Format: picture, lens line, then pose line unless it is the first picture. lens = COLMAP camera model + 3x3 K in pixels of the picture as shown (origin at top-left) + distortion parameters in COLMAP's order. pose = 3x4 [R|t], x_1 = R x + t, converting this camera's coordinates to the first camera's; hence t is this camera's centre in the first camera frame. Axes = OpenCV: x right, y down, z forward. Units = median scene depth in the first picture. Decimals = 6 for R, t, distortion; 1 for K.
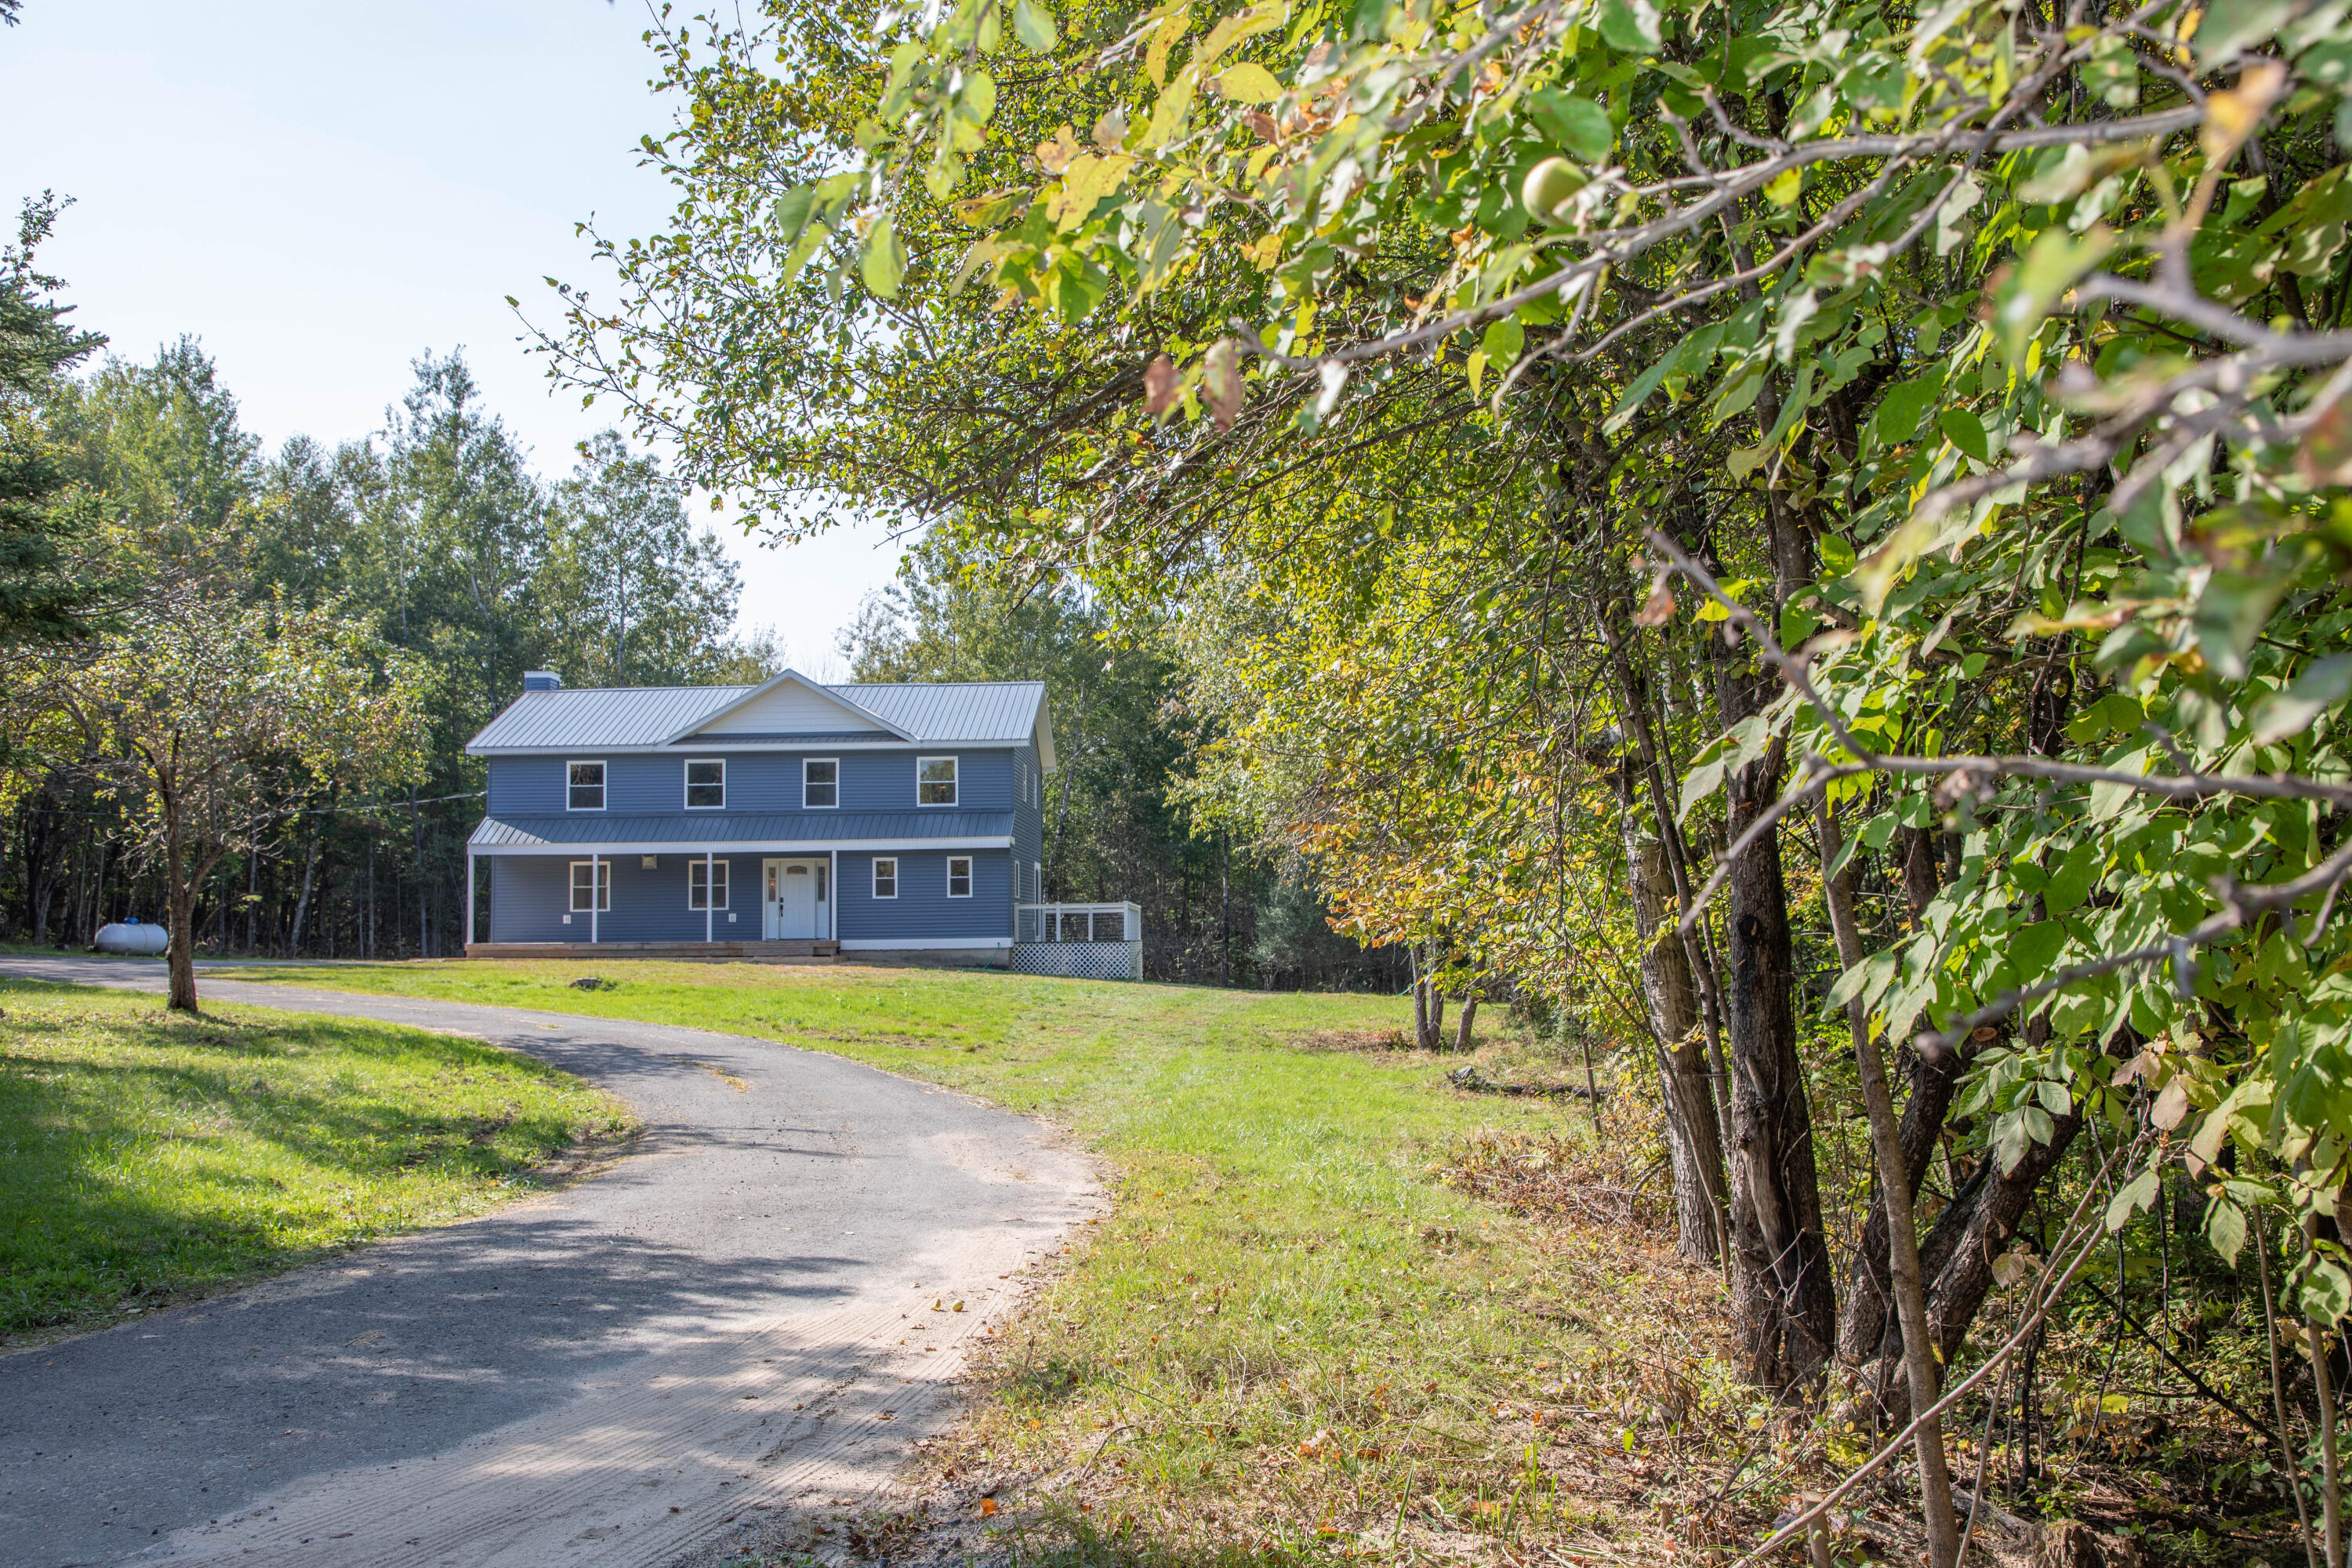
lens RADIAL K [[2093.8, 0, 1176.0], [0, 2093.8, 784.0], [0, 0, 1]] dist [-0.002618, 0.195104]
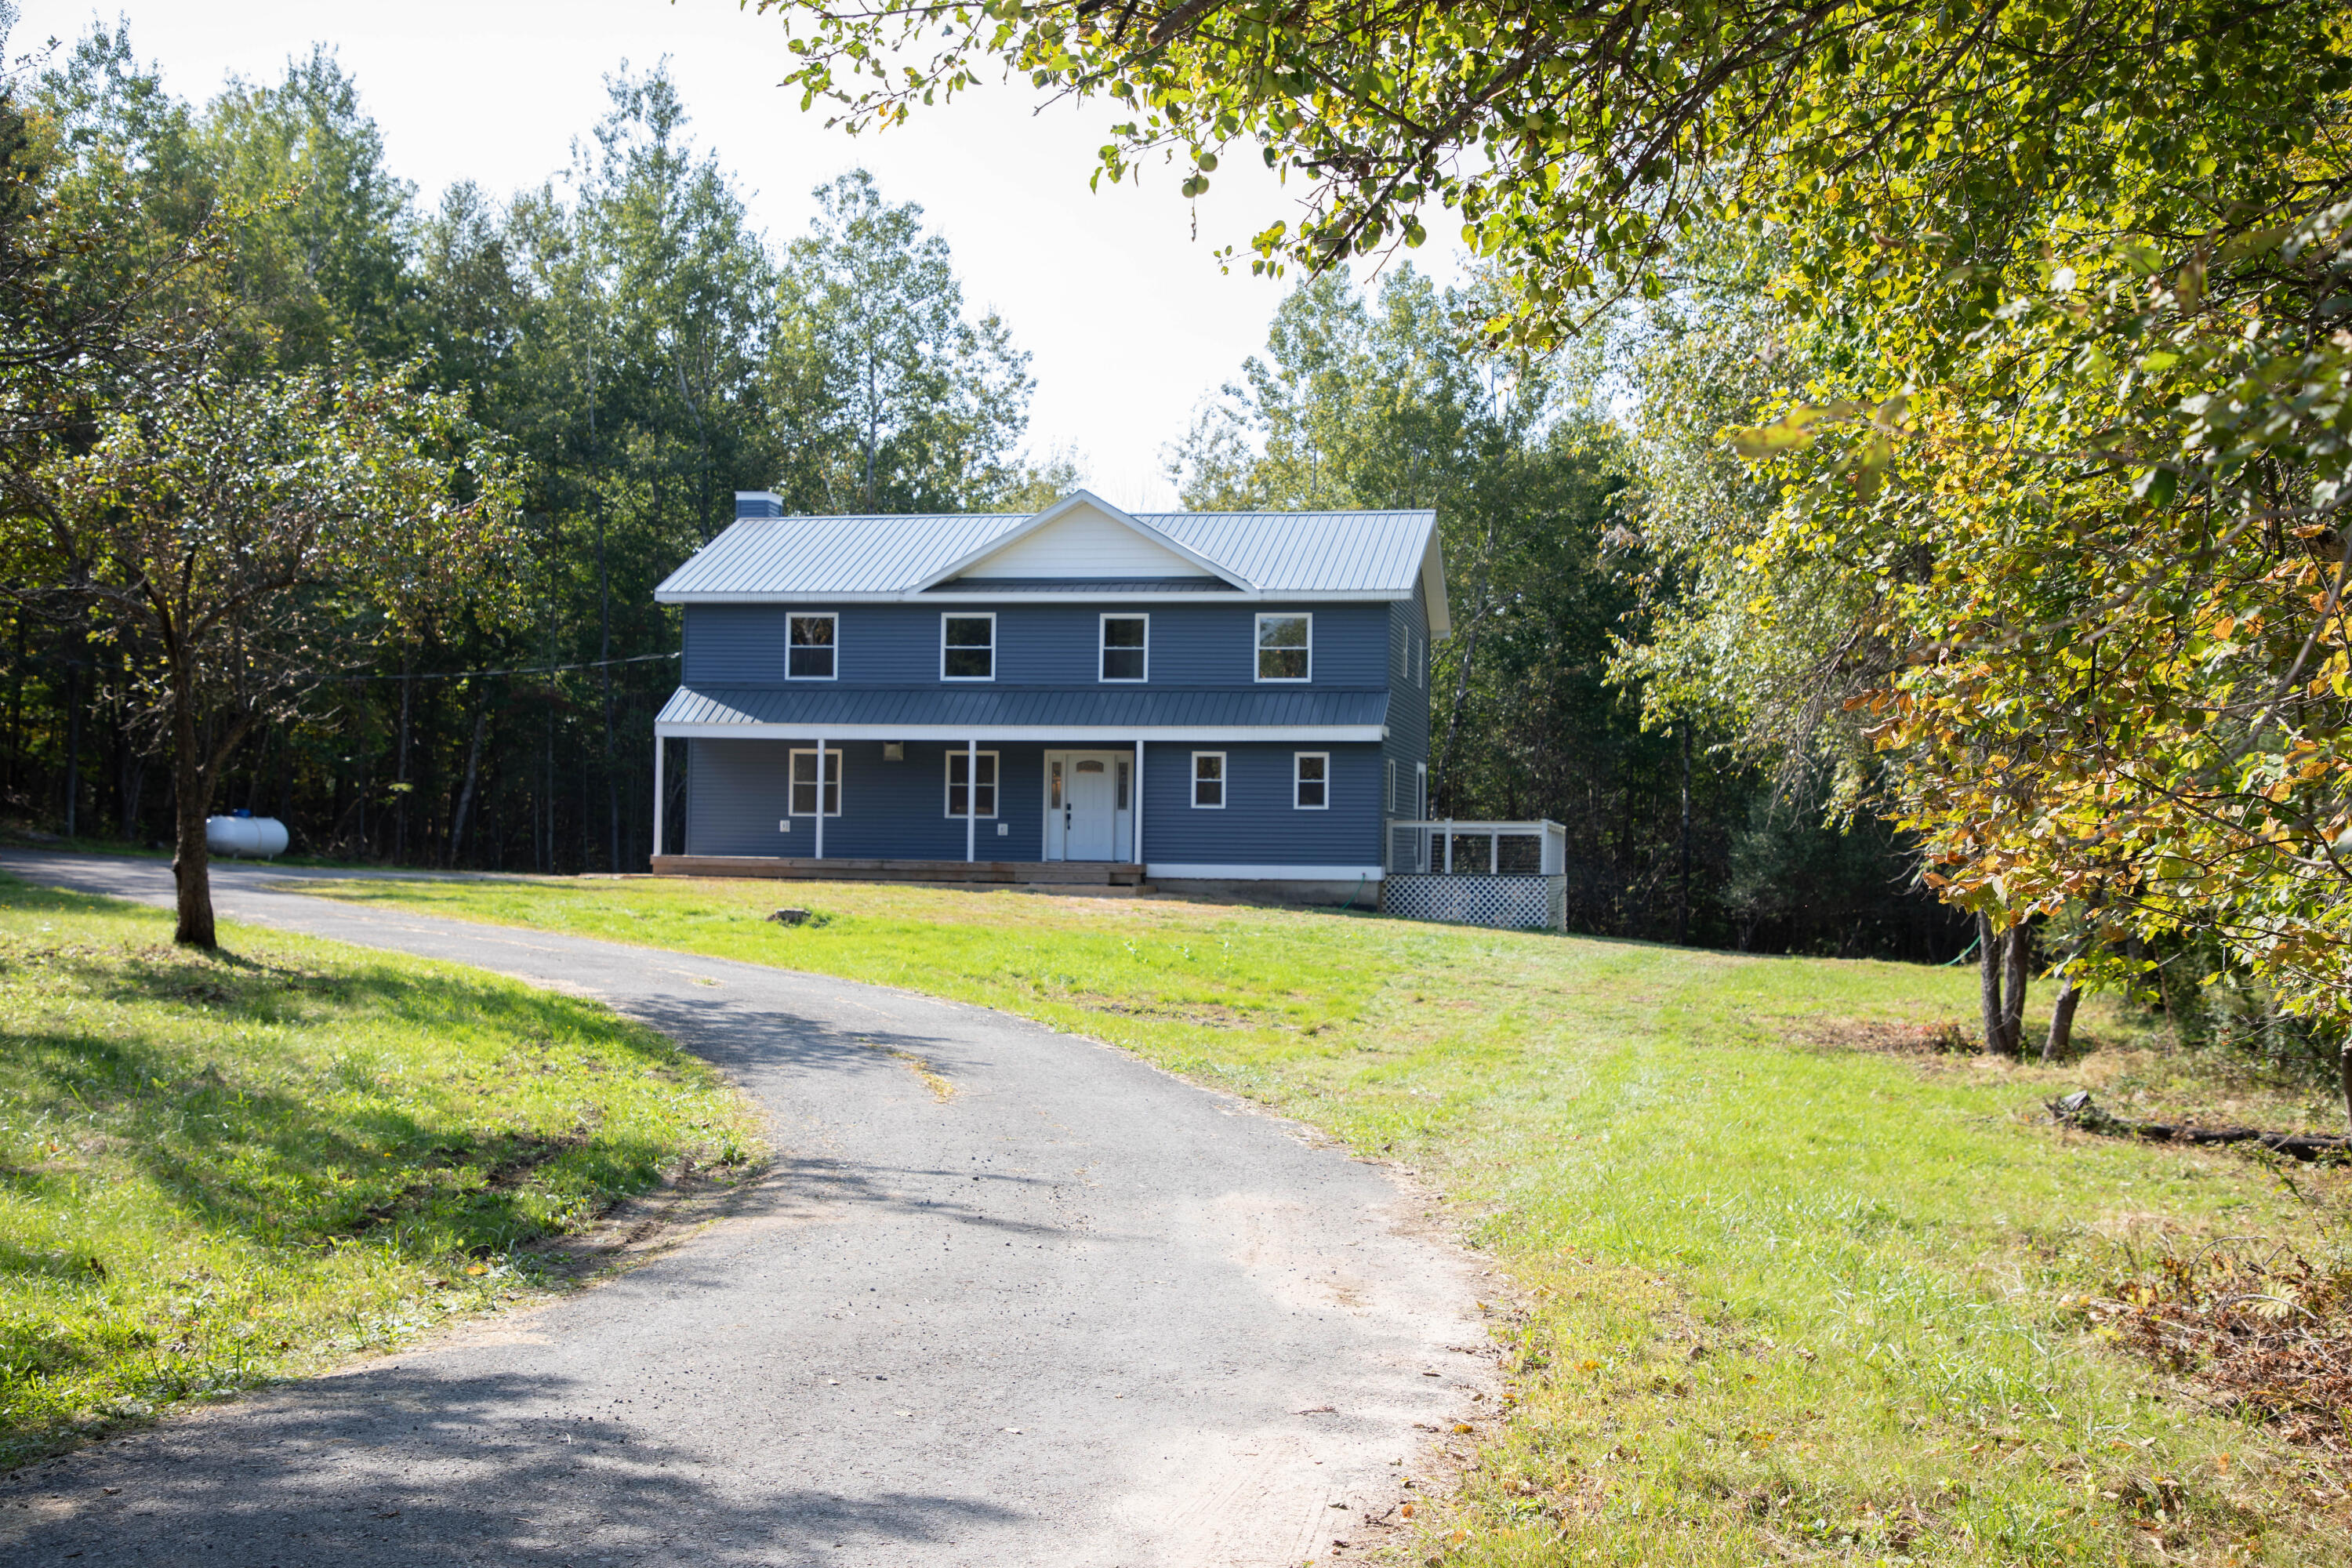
lens RADIAL K [[2765.0, 0, 1173.5], [0, 2765.0, 756.0], [0, 0, 1]] dist [0.176388, 0.009736]
pose [[0.987367, 0.020306, -0.157143, -0.000734], [-0.014807, 0.999239, 0.036087, 0.002274], [0.157756, -0.033304, 0.986916, 0.053256]]
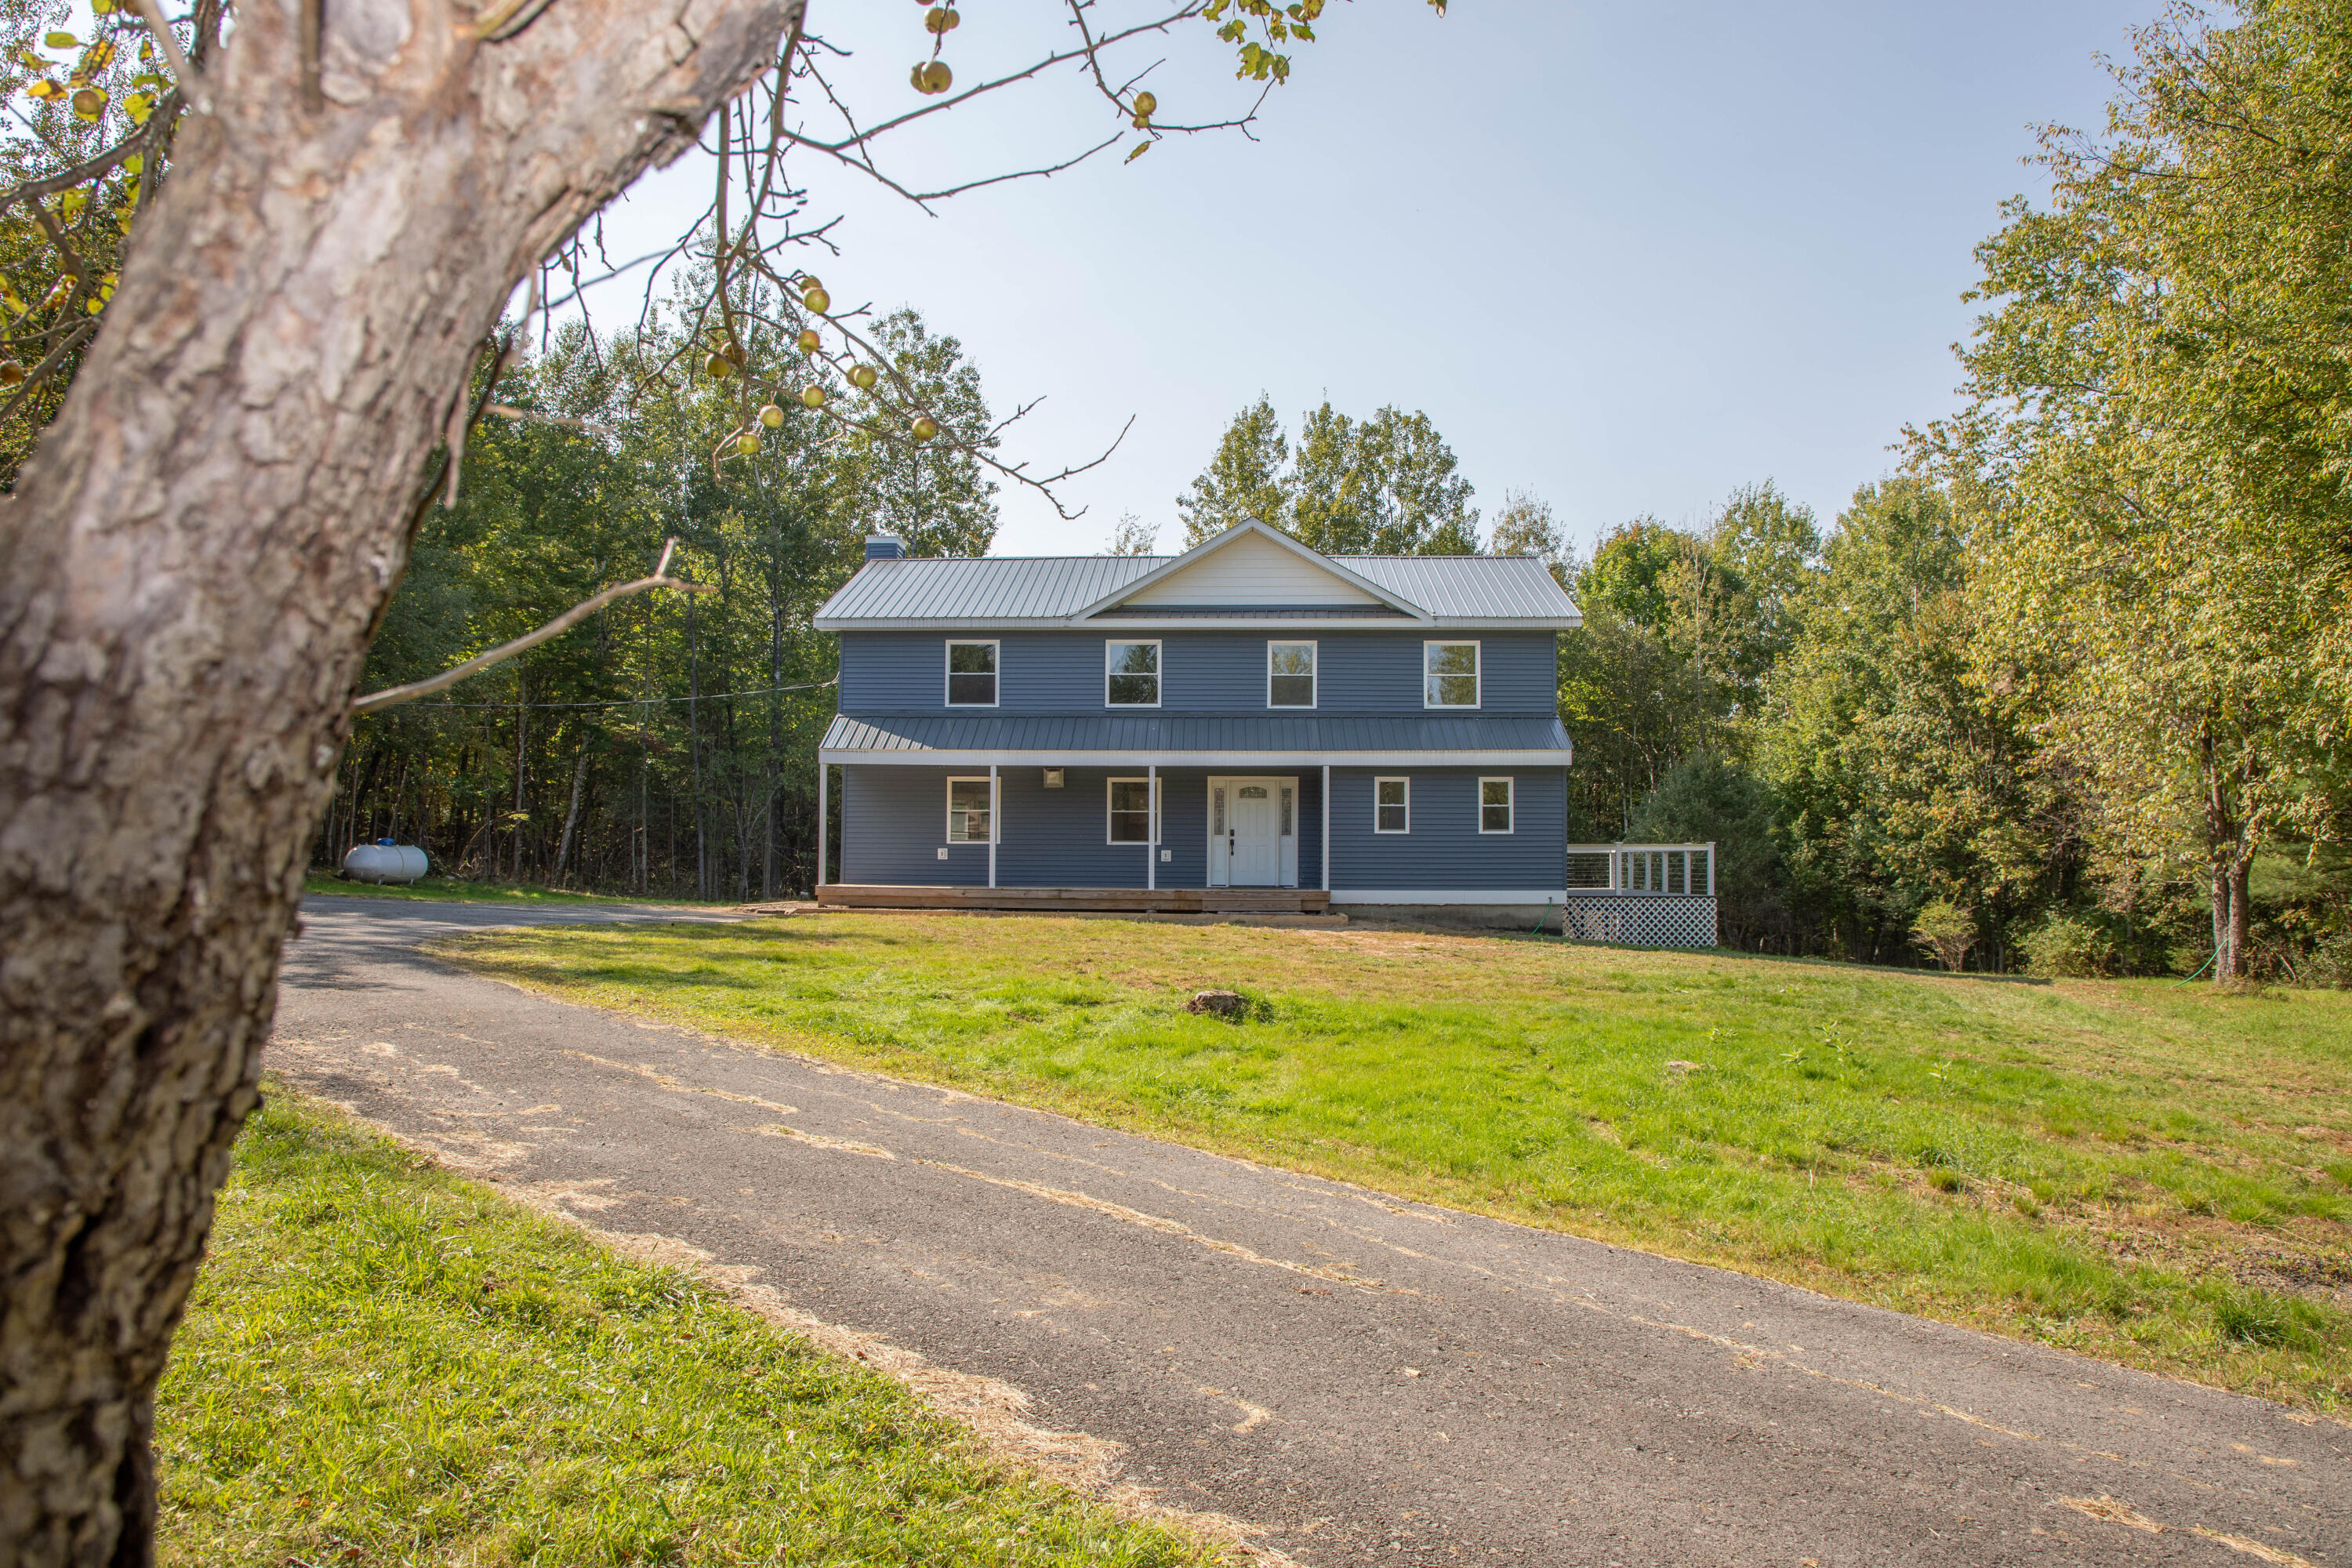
lens RADIAL K [[1655.4, 0, 1189.5], [0, 1655.4, 762.3], [0, 0, 1]] dist [-0.039047, -0.001246]
pose [[0.999708, 0.015337, -0.018678, -0.194494], [-0.015063, 0.999778, 0.014712, 0.022451], [0.018900, -0.014426, 0.999717, 0.422484]]
